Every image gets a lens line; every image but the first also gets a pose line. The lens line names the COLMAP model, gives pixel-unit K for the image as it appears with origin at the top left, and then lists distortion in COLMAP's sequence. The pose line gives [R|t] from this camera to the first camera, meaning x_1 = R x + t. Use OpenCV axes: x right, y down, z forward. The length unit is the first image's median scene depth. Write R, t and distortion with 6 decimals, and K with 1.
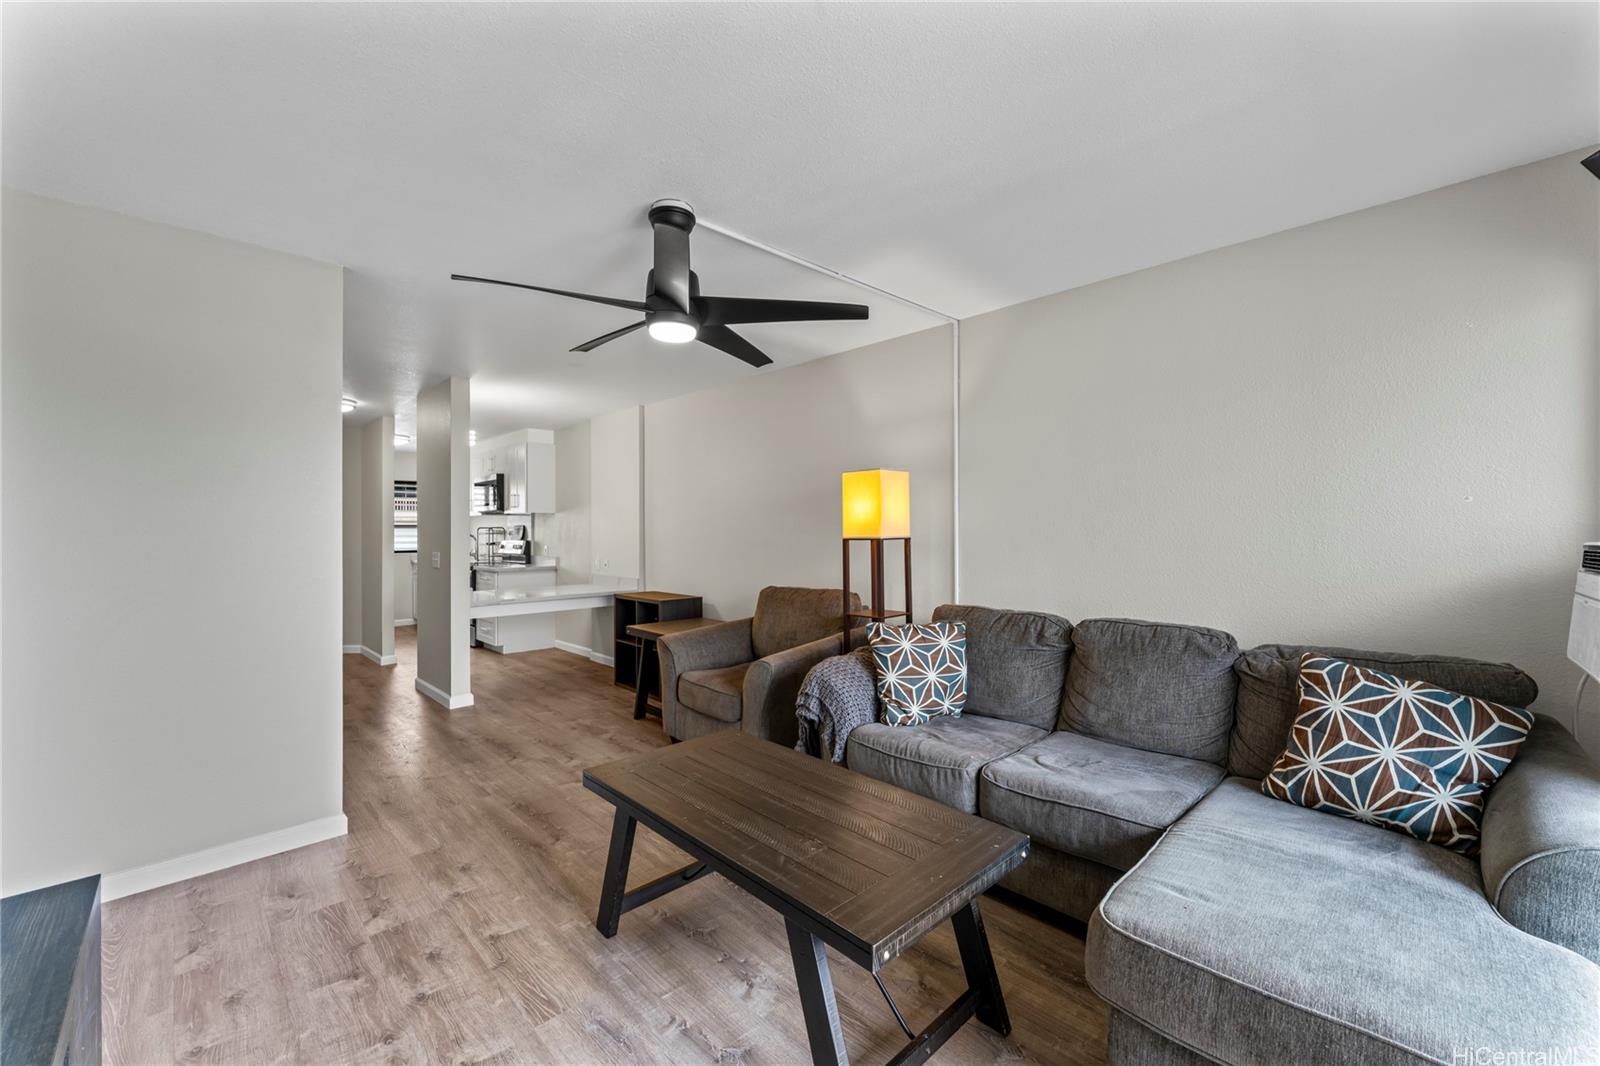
lens RADIAL K [[637.1, 0, 796.8], [0, 637.1, 533.2], [0, 0, 1]] dist [-0.006466, 0.001178]
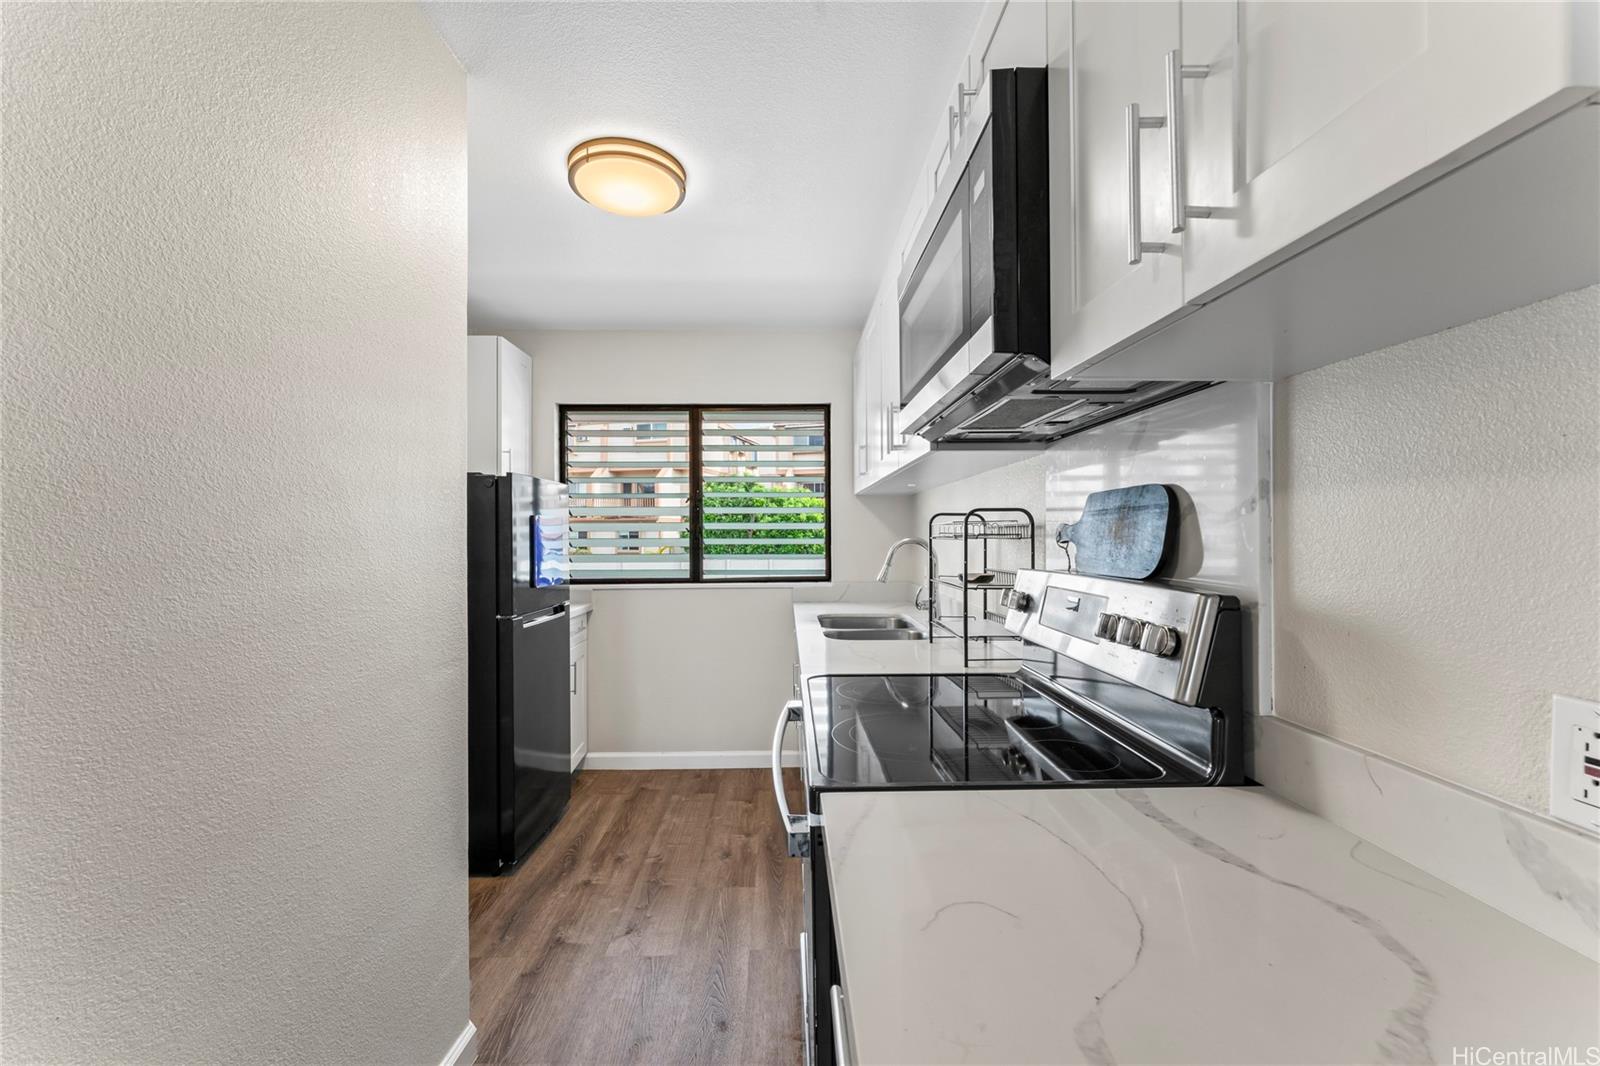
lens RADIAL K [[637.1, 0, 800.1], [0, 637.1, 532.3], [0, 0, 1]] dist [-0.006466, 0.001178]
pose [[0.737703, 0.006785, -0.675091, -0.395685], [-0.003630, 0.999975, 0.006084, -0.002151], [0.675116, -0.002038, 0.737709, 0.838209]]
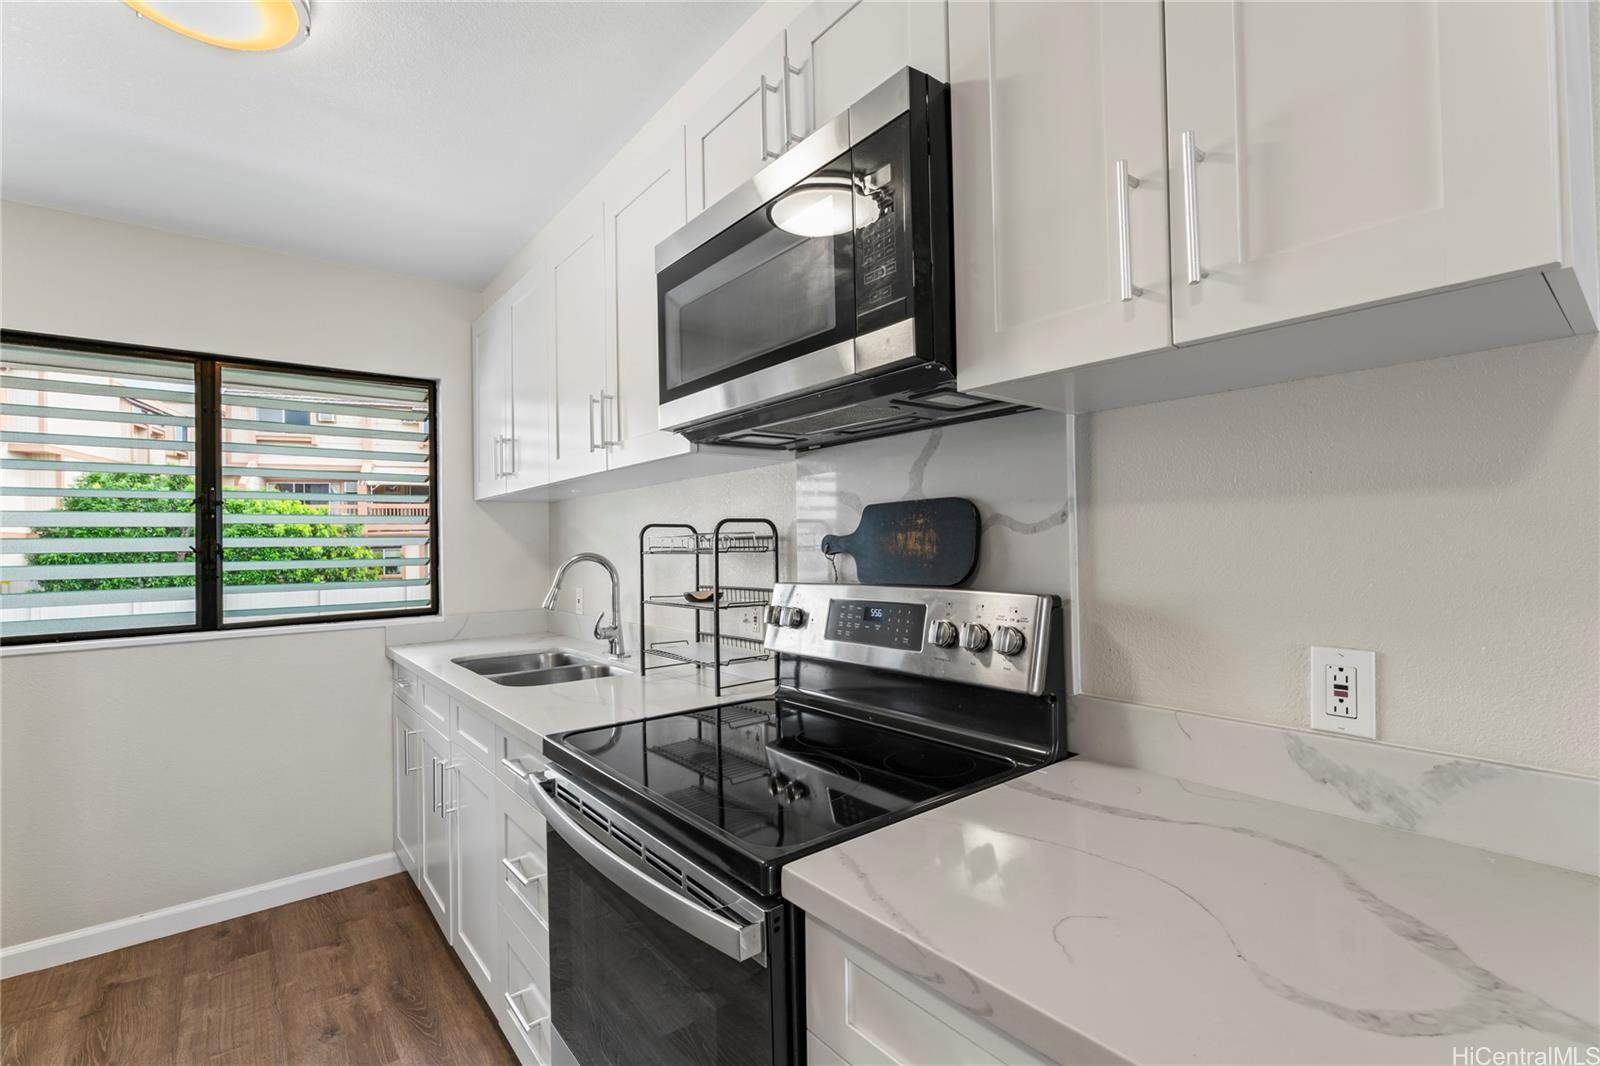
lens RADIAL K [[716.6, 0, 800.5], [0, 716.6, 533.0], [0, 0, 1]] dist [-0.002968, 0.000897]
pose [[0.996076, -0.009426, -0.087999, -0.463418], [0.008420, 0.999895, -0.011790, -0.001973], [0.088101, 0.011003, 0.996051, 0.818885]]
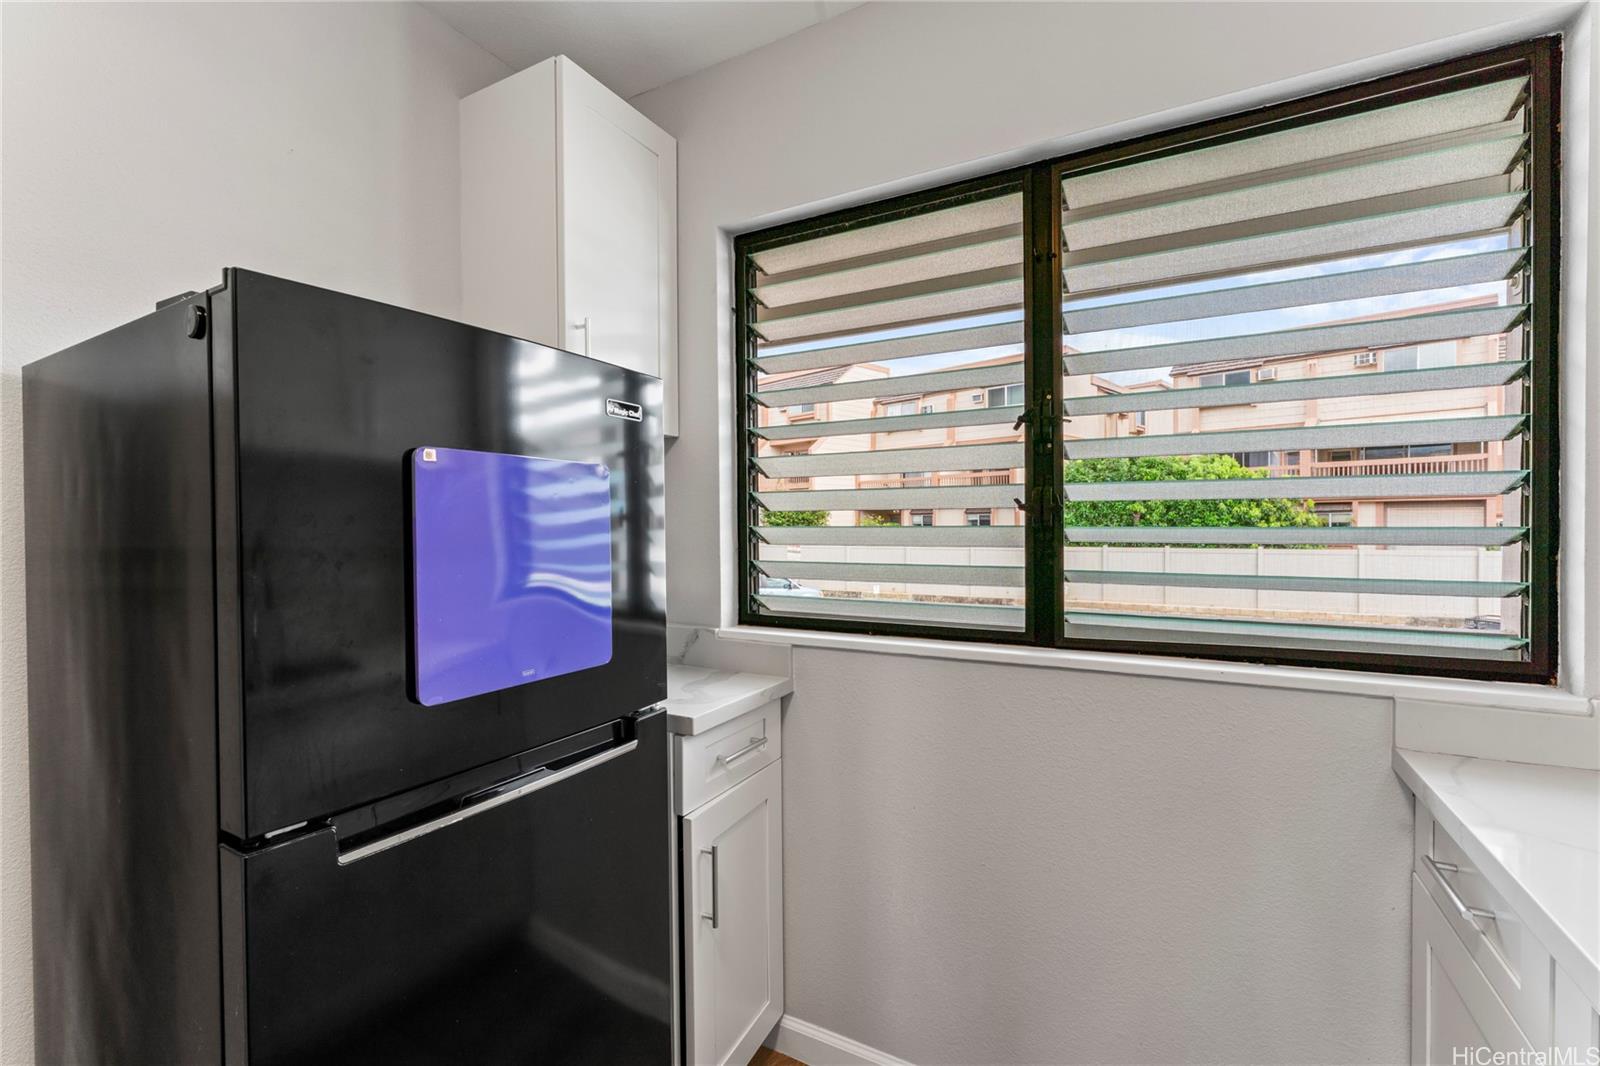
lens RADIAL K [[684.3, 0, 797.4], [0, 684.3, 526.4], [0, 0, 1]] dist [0.001718, 0.000304]
pose [[0.293371, 0.017804, -0.955833, -0.620600], [0.005408, 0.999780, 0.020283, 0.001583], [0.955983, -0.011119, 0.293210, 1.021975]]
